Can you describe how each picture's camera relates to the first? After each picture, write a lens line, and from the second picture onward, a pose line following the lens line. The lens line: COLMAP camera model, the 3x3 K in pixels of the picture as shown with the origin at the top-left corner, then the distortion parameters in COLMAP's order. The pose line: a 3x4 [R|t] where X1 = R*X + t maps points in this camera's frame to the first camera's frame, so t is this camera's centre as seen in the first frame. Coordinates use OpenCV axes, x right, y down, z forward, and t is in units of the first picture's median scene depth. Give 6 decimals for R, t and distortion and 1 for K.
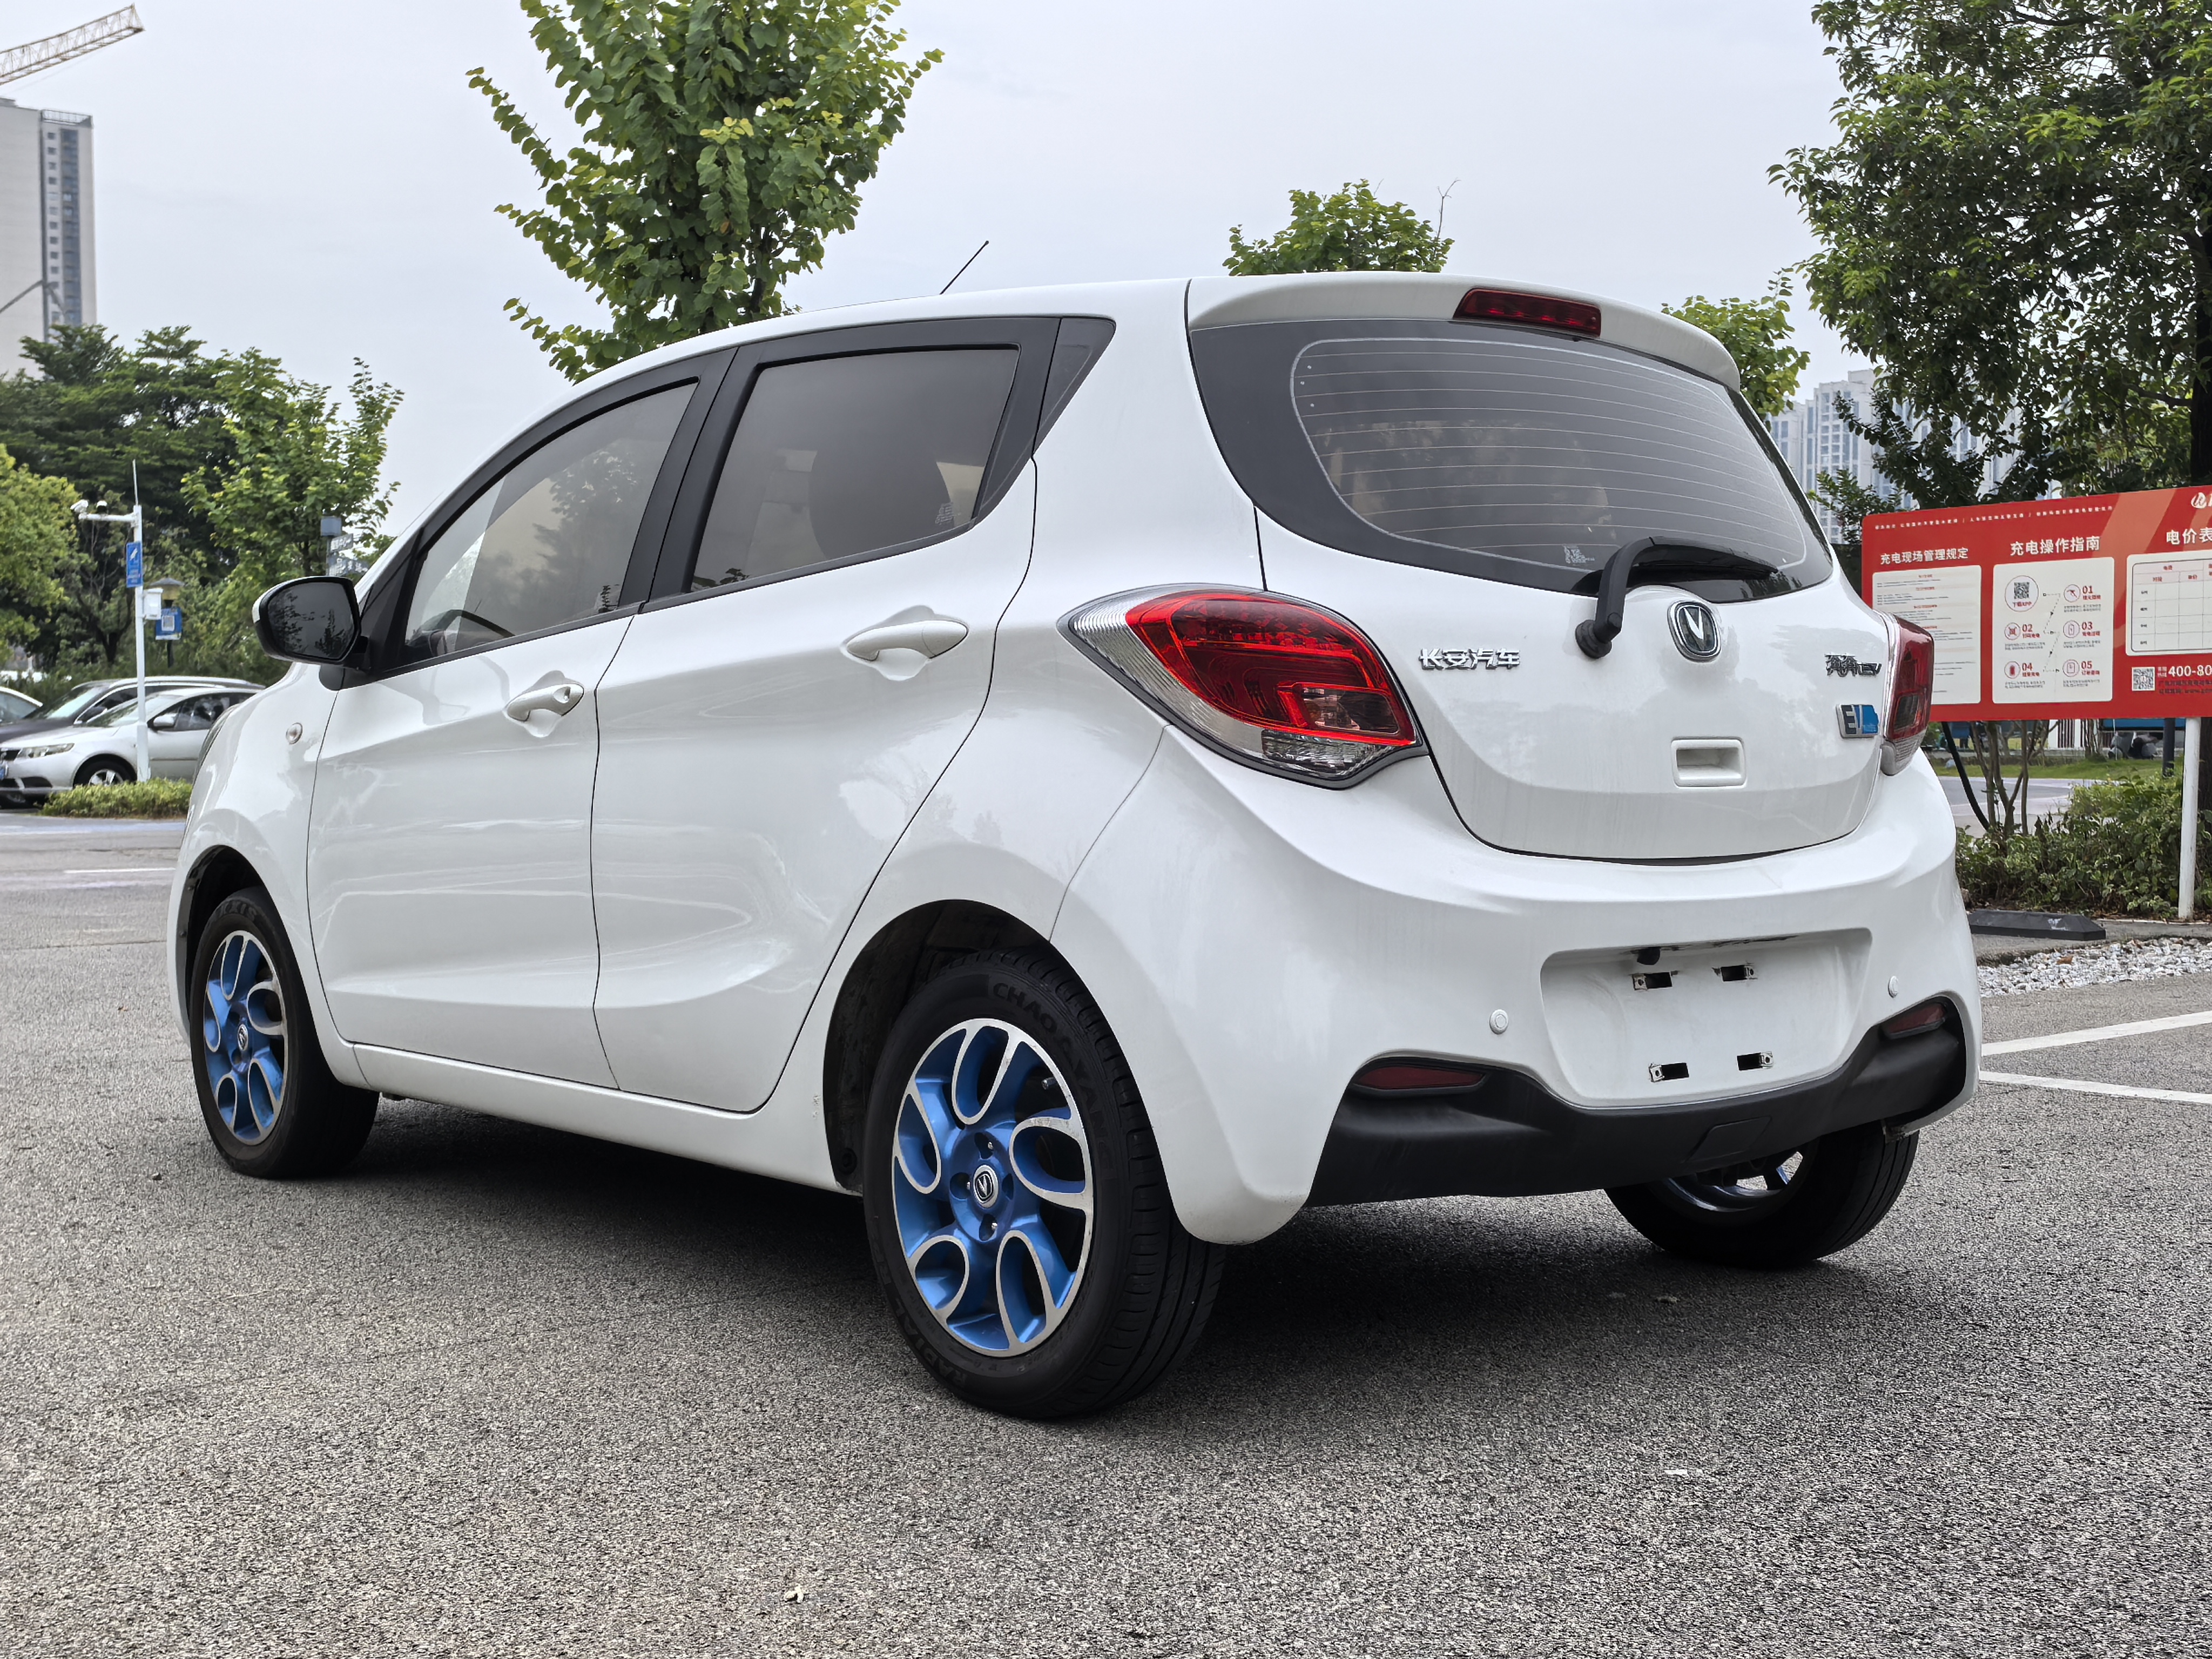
lens RADIAL K [[2723.9, 0, 1124.2], [0, 2723.9, 822.0], [0, 0, 1]] dist [0.066618, 0.000000]
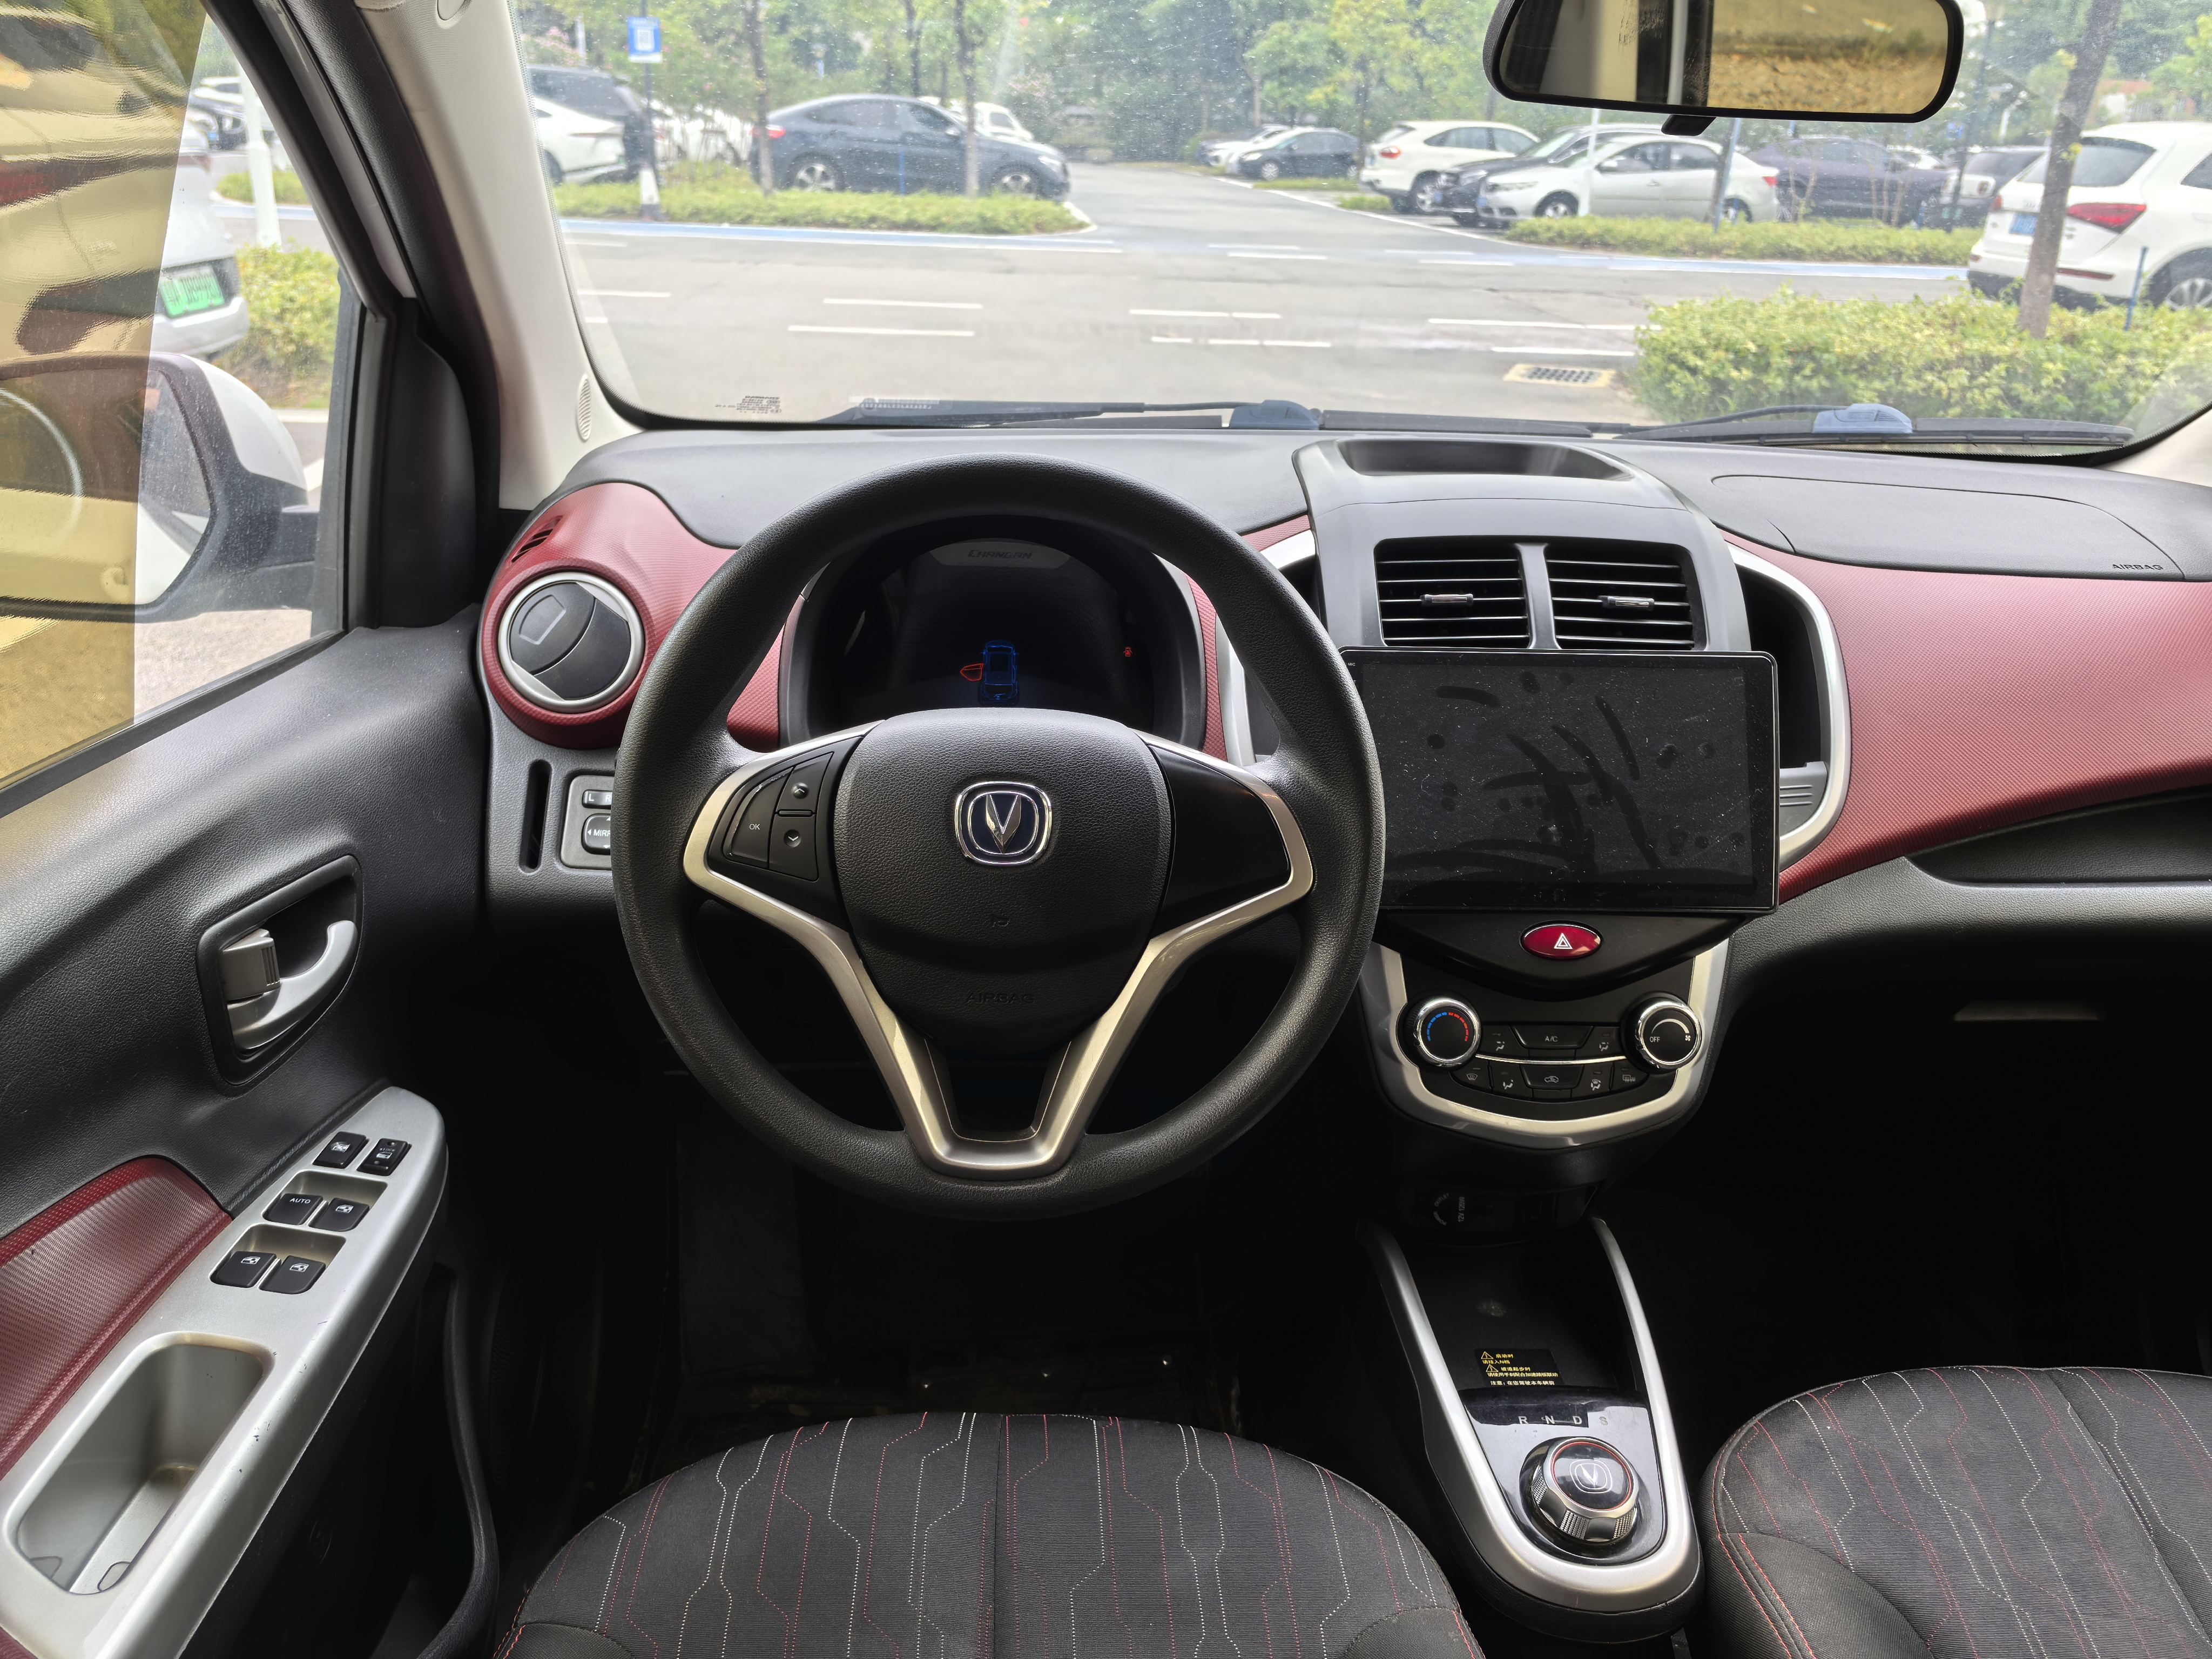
lens RADIAL K [[1772.9, 0, 1105.3], [0, 1772.9, 819.5], [0, 0, 1]] dist [0.069974, -0.098146]
pose [[0.800129, 0.250527, -0.545005, -0.026043], [-0.061289, 0.937992, 0.341196, -0.047117], [0.596689, -0.239598, 0.765869, 0.358793]]
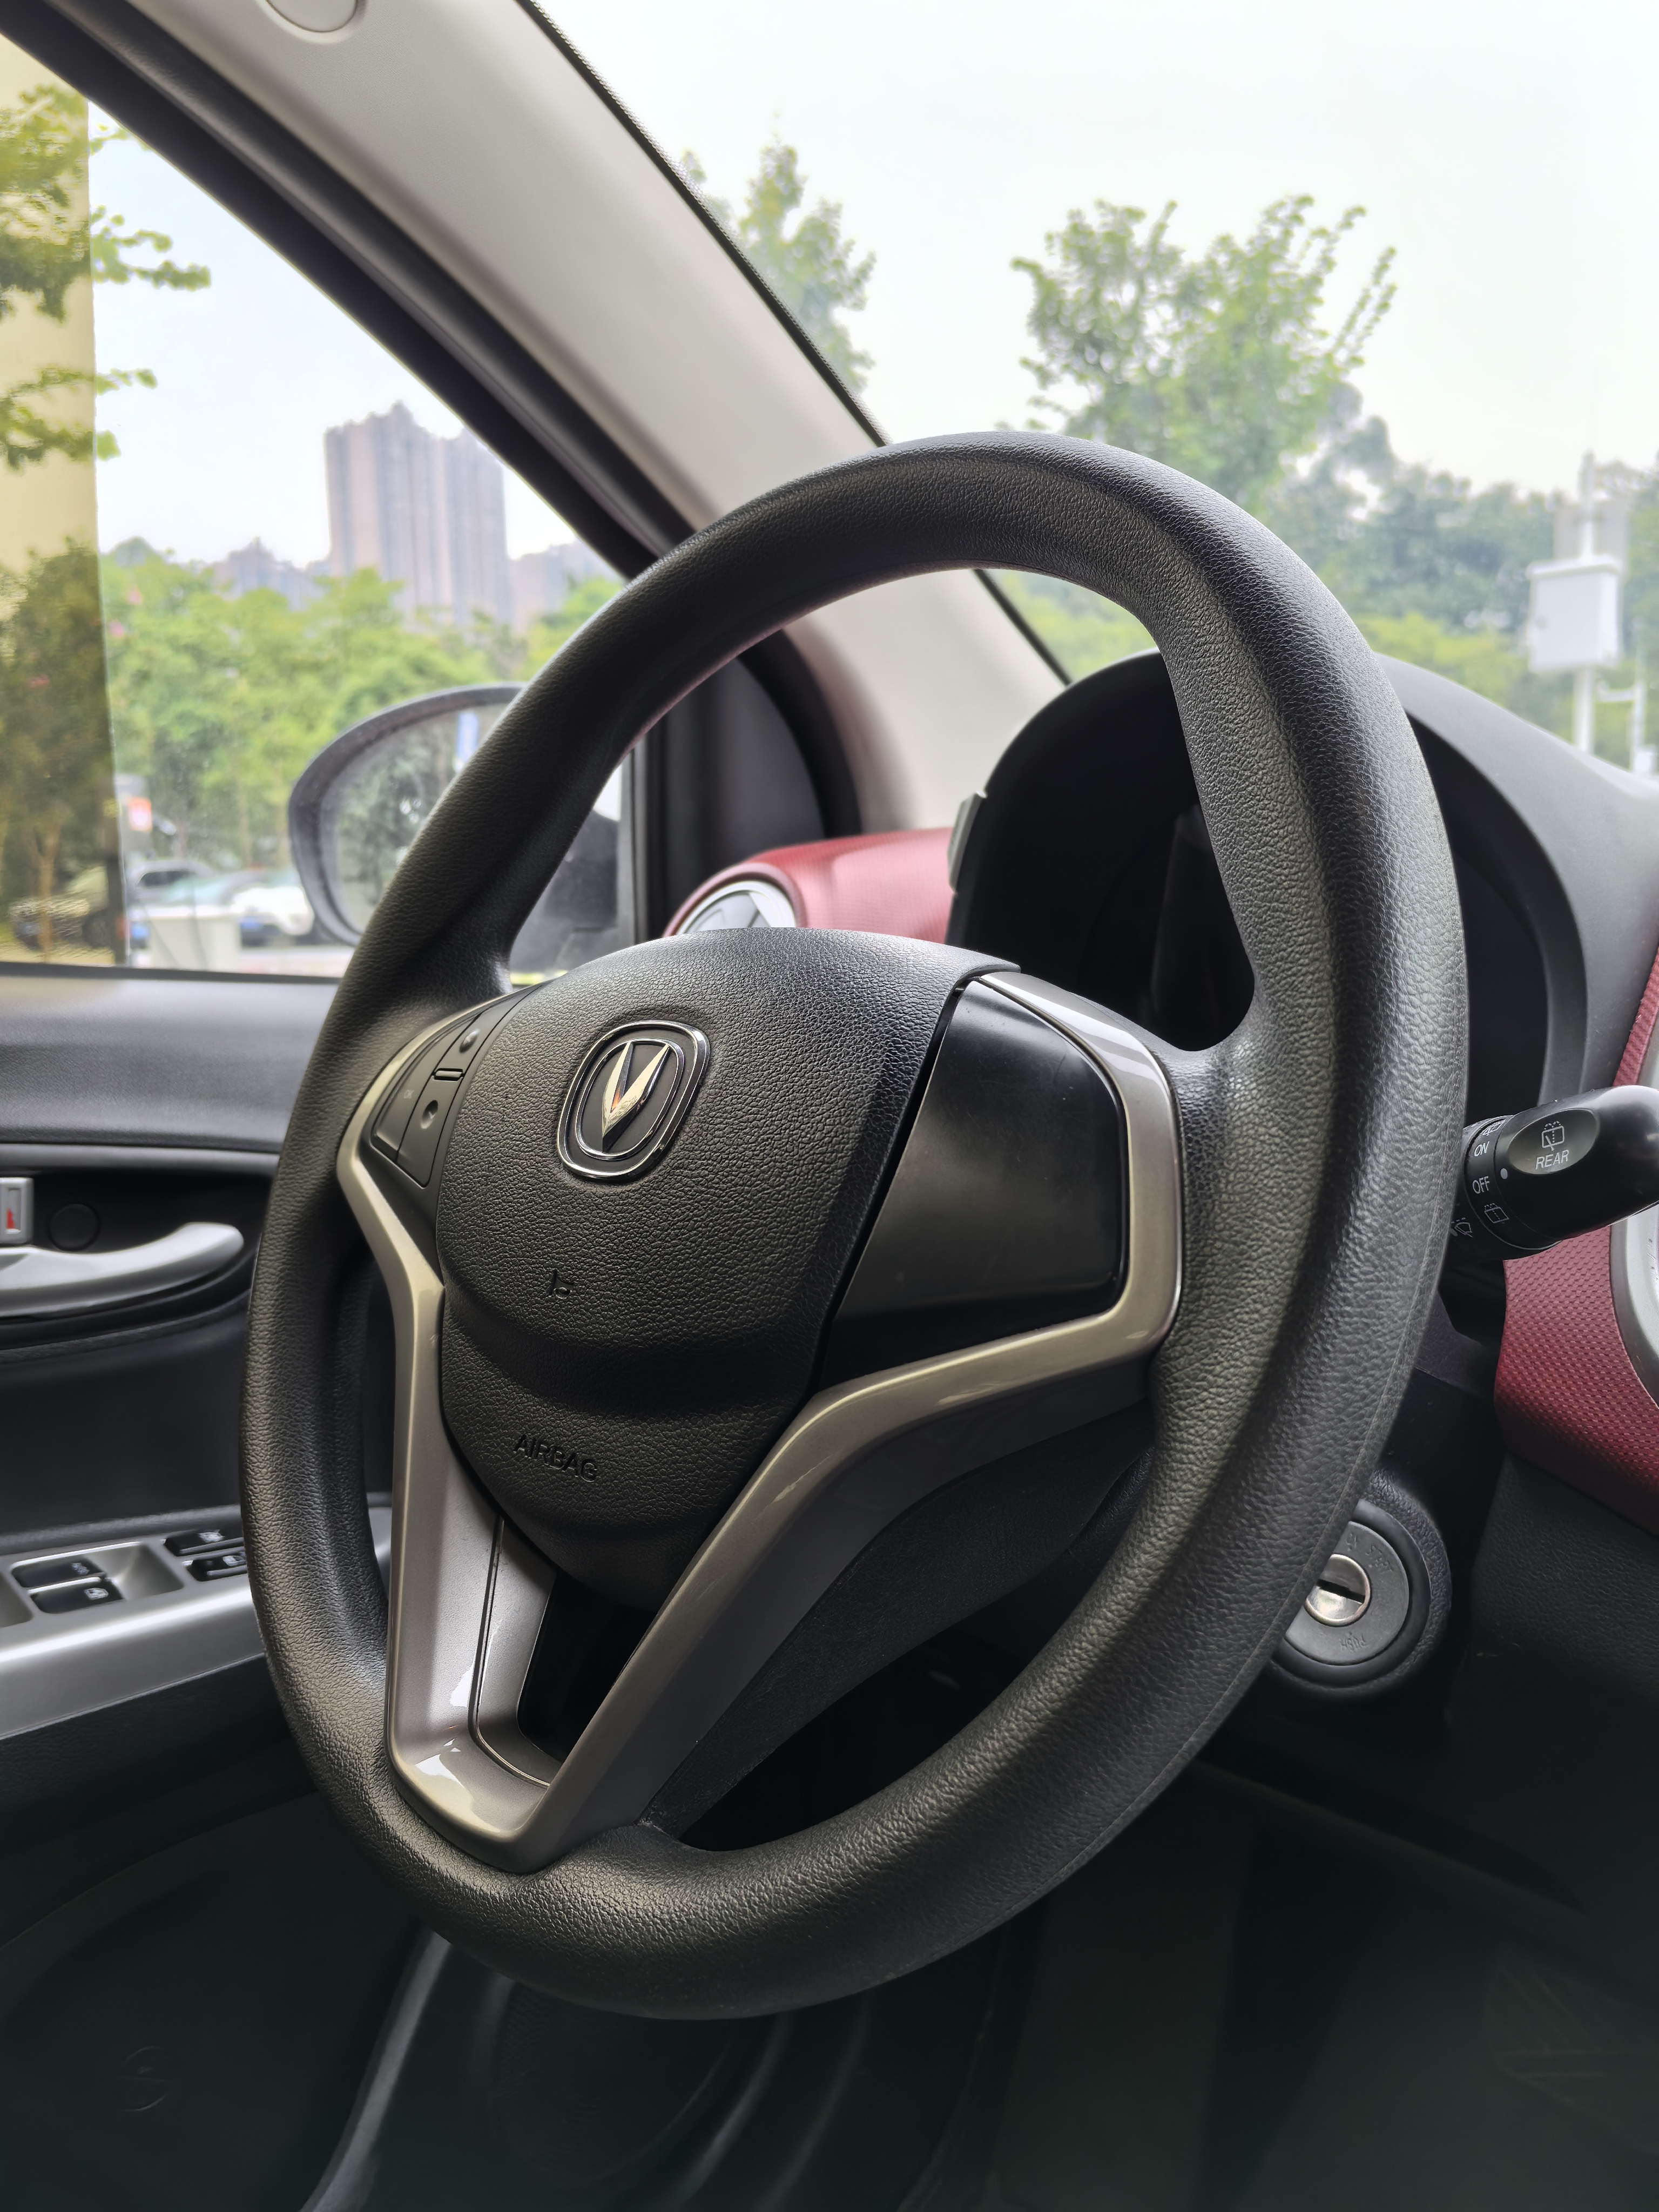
lens RADIAL K [[1772.9, 0, 829.9], [0, 1772.9, 1079.2], [0, 0, 1]] dist [0.069974, -0.098146]
pose [[0.071261, 0.114607, -0.990852, -0.032790], [-0.004789, 0.993405, 0.114557, -0.027006], [0.997446, -0.003418, 0.071340, 0.412276]]
